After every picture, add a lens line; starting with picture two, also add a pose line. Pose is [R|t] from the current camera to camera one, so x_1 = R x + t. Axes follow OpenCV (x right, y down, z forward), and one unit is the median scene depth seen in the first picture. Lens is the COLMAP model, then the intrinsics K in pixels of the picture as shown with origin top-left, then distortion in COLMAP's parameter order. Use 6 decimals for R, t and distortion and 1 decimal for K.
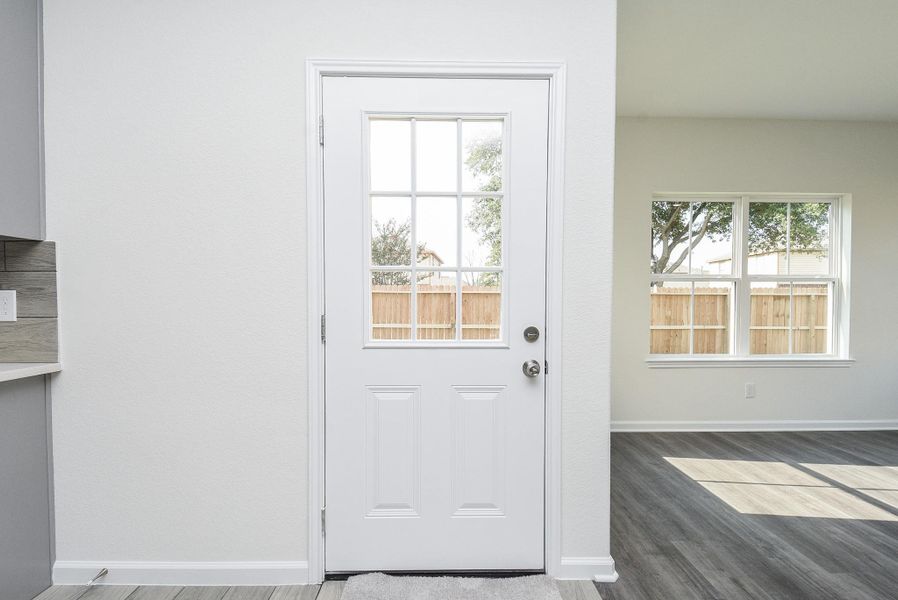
lens RADIAL K [[406.8, 0, 452.3], [0, 406.8, 299.9], [0, 0, 1]] dist [-0.000297, -0.012375]
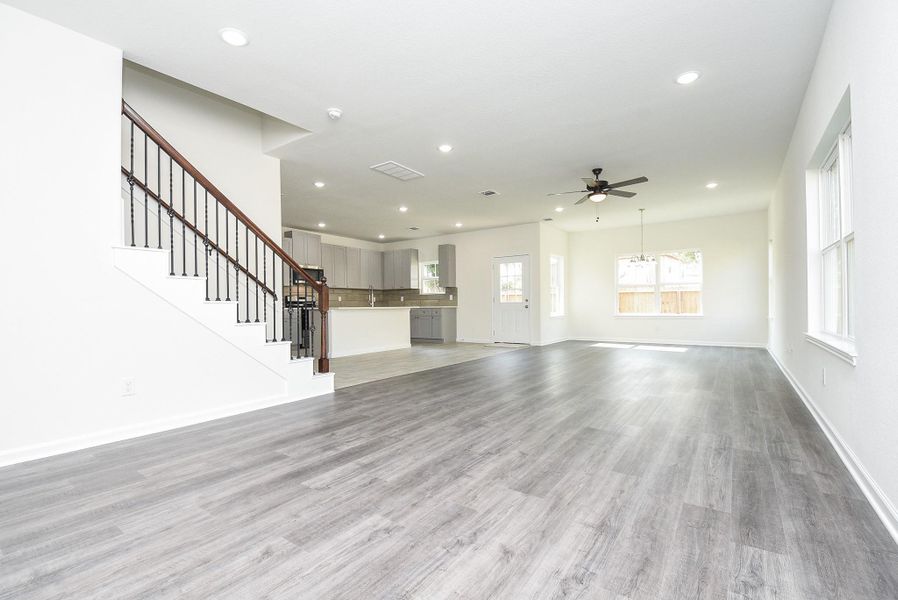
lens RADIAL K [[406.8, 0, 450.6], [0, 406.8, 302.6], [0, 0, 1]] dist [-0.000297, -0.012375]
pose [[0.805238, -0.012858, -0.592812, 2.686296], [0.010897, 0.999917, -0.006886, 0.141863], [0.592851, -0.000915, 0.805312, -4.156167]]
